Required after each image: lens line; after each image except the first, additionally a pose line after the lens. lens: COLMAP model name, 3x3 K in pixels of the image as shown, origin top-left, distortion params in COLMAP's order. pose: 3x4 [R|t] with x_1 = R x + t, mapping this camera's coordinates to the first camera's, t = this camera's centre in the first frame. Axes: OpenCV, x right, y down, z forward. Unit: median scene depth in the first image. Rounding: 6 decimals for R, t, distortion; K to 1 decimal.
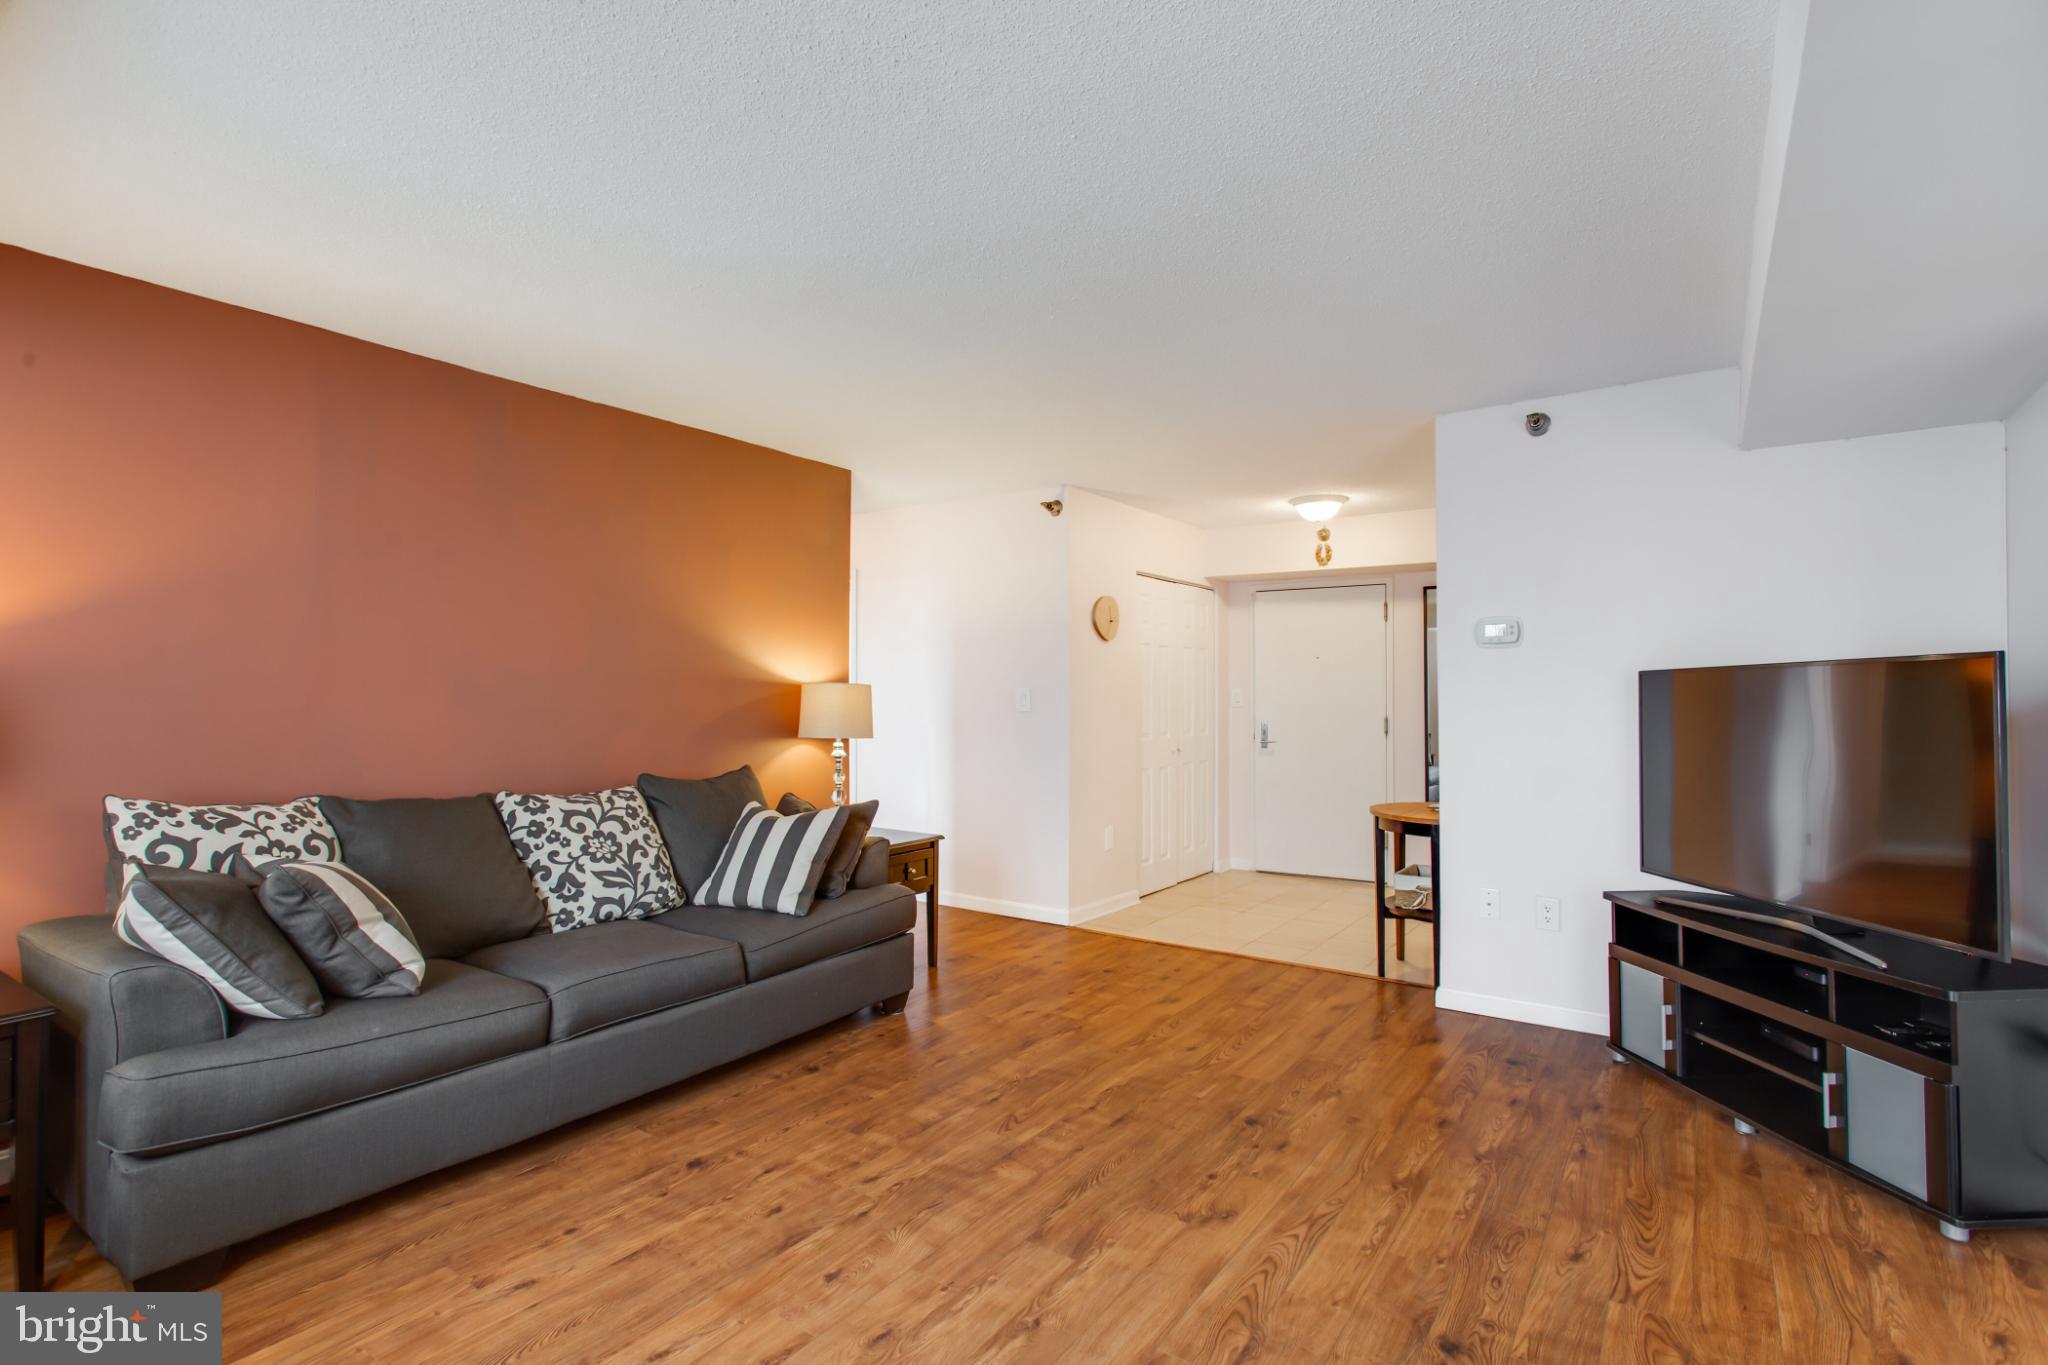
lens RADIAL K [[968.4, 0, 1017.6], [0, 968.4, 683.3], [0, 0, 1]] dist [0.000686, 0.001063]
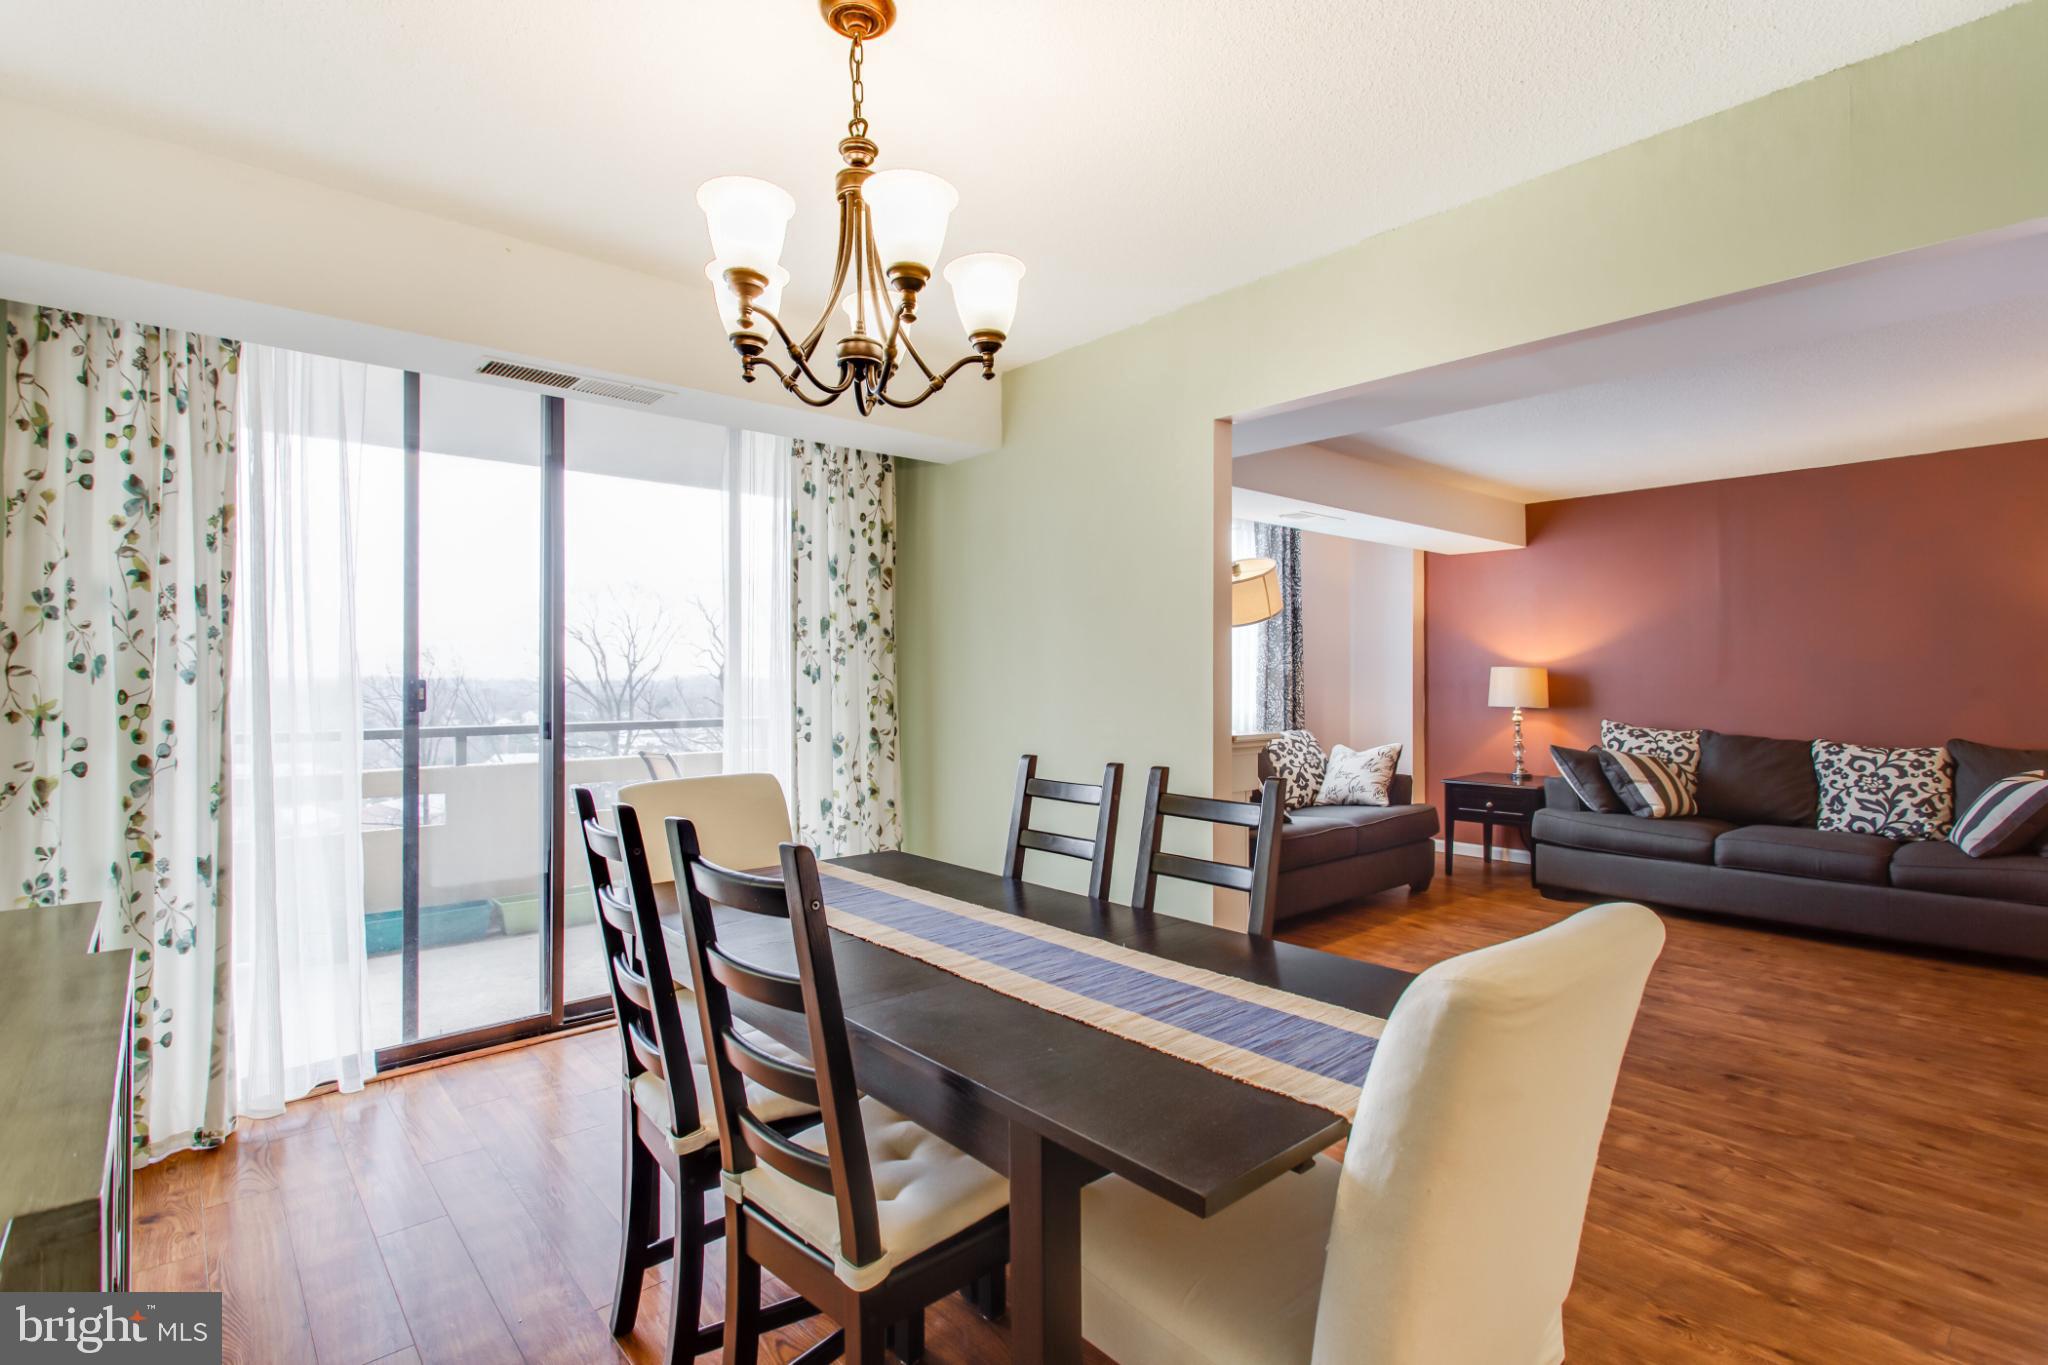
lens RADIAL K [[983.3, 0, 1032.1], [0, 983.3, 677.1], [0, 0, 1]] dist [-0.000276, 0.000512]
pose [[-0.233050, -0.002480, -0.972462, 1.541259], [0.011306, 0.999922, -0.005259, 0.007403], [0.972399, -0.012221, -0.233004, 0.167172]]
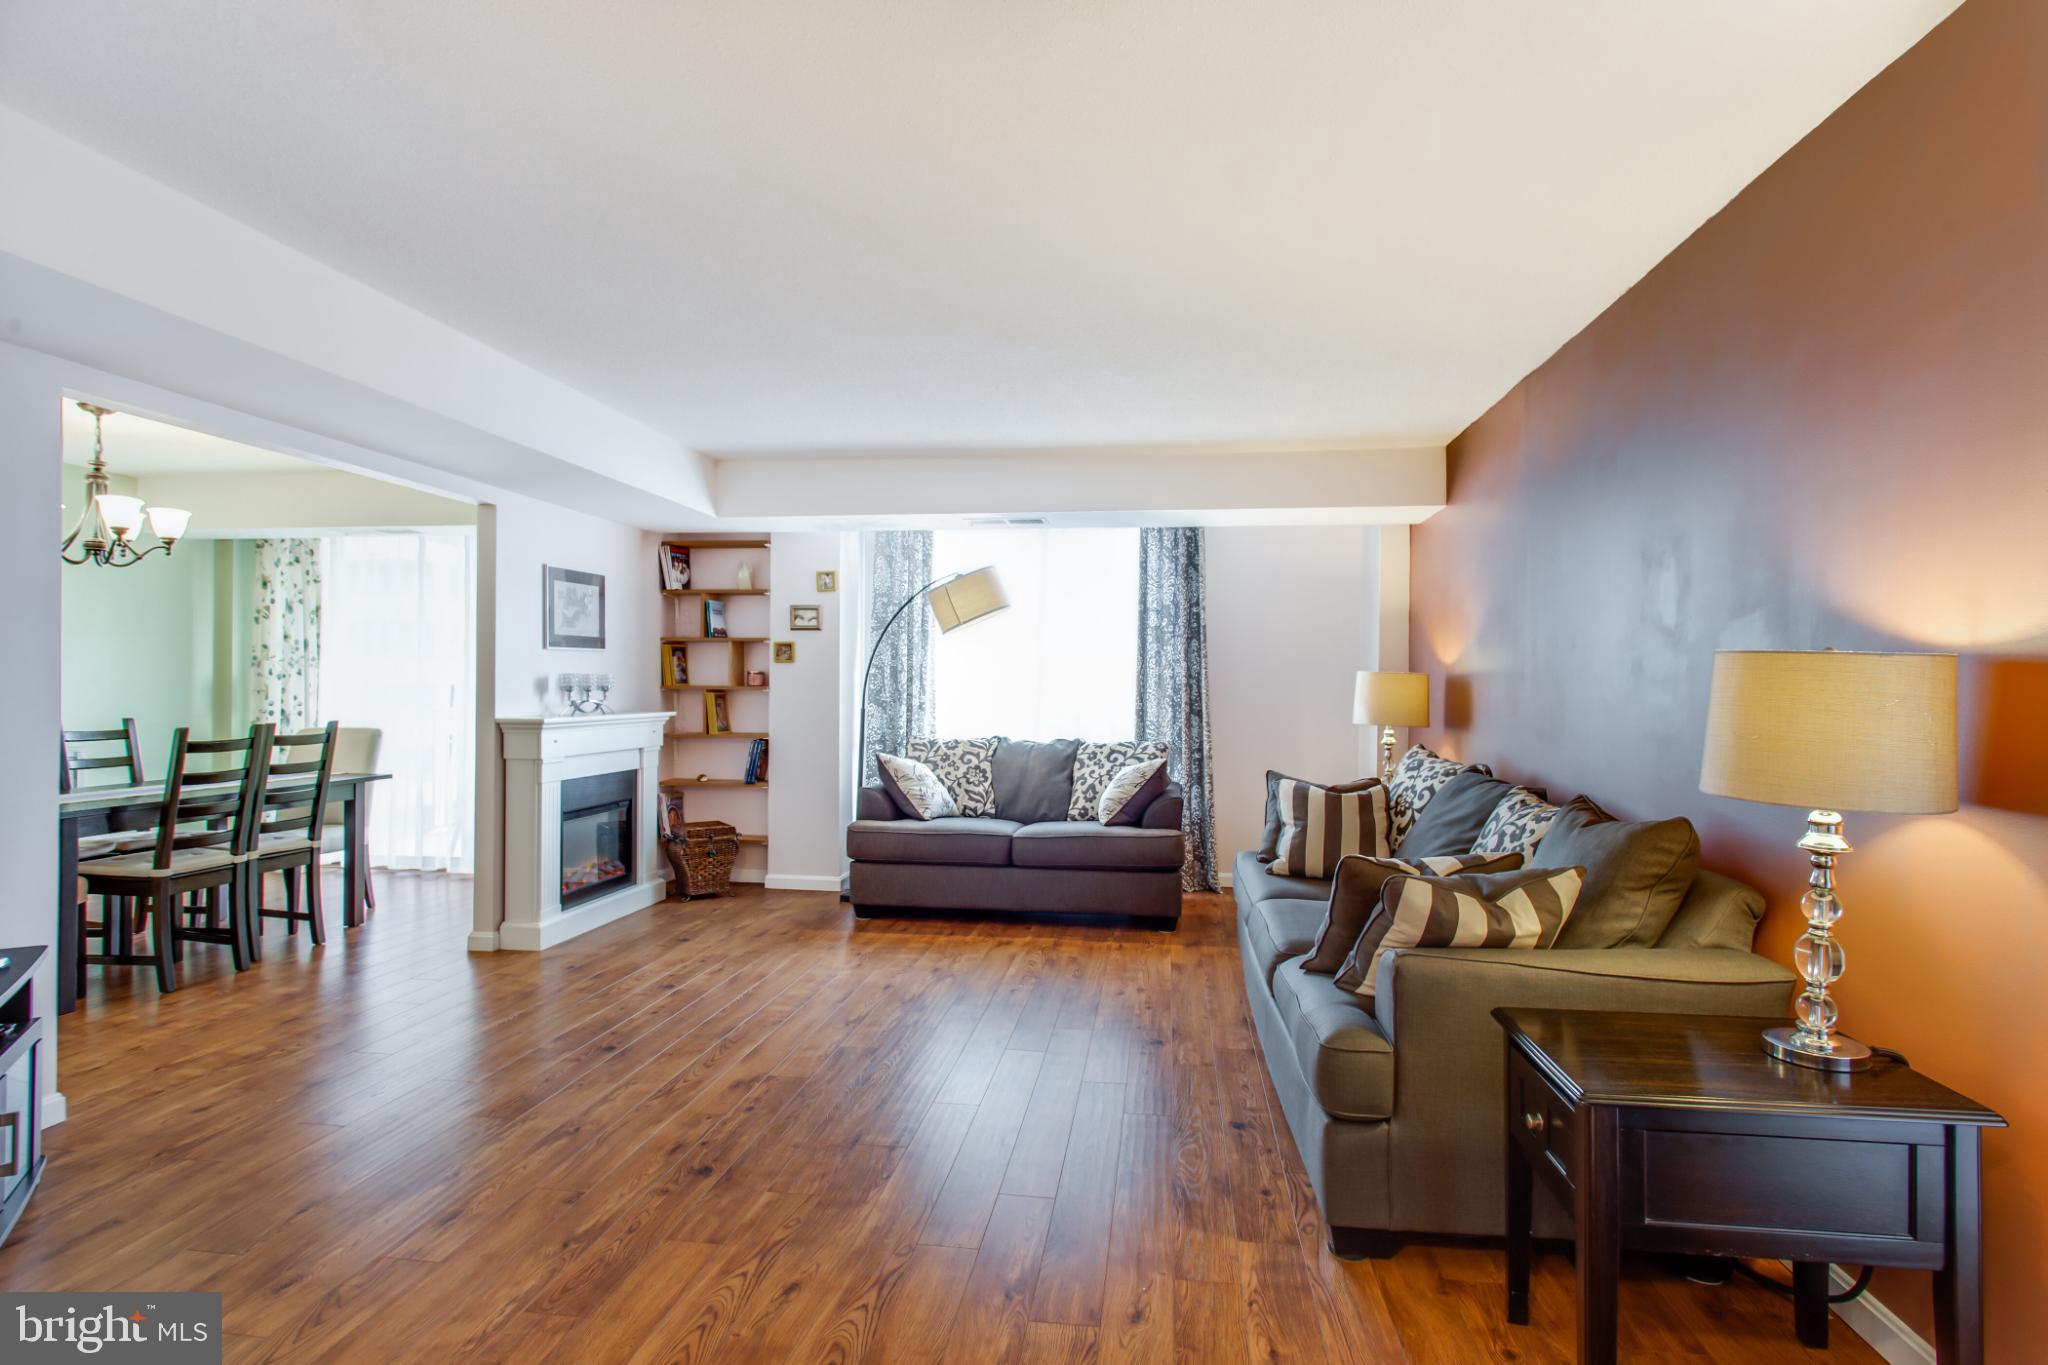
lens RADIAL K [[983.3, 0, 1032.1], [0, 983.3, 677.1], [0, 0, 1]] dist [-0.000276, 0.000512]
pose [[-0.883167, -0.011020, -0.468930, 0.405812], [-0.002169, 0.999809, -0.019411, 0.032804], [0.469054, -0.016126, -0.883022, 1.945848]]
